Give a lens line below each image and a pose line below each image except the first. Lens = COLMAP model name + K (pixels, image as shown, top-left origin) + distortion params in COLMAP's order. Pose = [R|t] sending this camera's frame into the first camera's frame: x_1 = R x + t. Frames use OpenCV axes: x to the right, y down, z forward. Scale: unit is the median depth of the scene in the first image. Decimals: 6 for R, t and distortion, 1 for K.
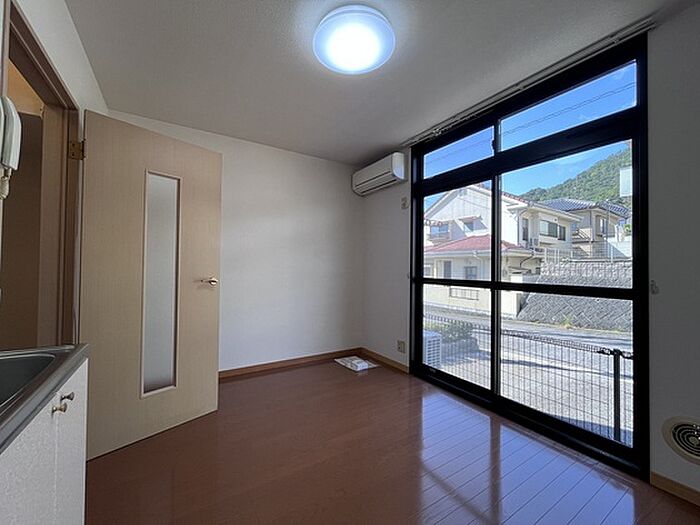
lens RADIAL K [[283.5, 0, 349.8], [0, 283.5, 261.6], [0, 0, 1]] dist [-0.004452, -0.000296]
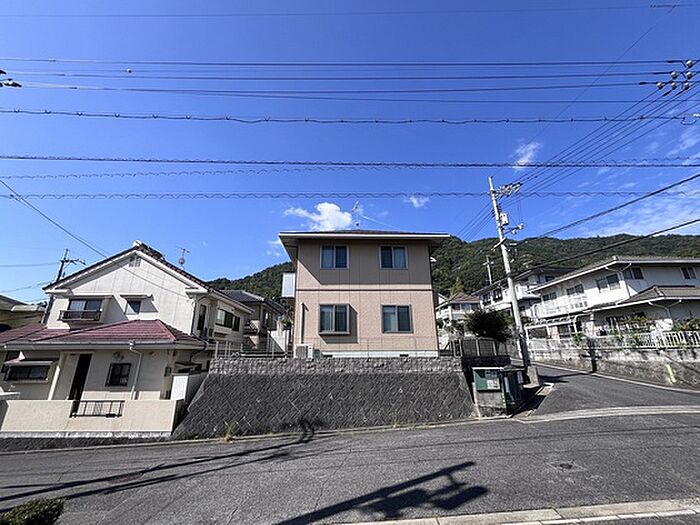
lens RADIAL K [[283.5, 0, 349.2], [0, 283.5, 263.3], [0, 0, 1]] dist [-0.004452, -0.000296]
pose [[0.530455, 0.238826, 0.813376, 0.091454], [0.000789, 0.959354, -0.282204, -0.023535], [-0.847713, 0.150338, 0.508706, 0.111618]]
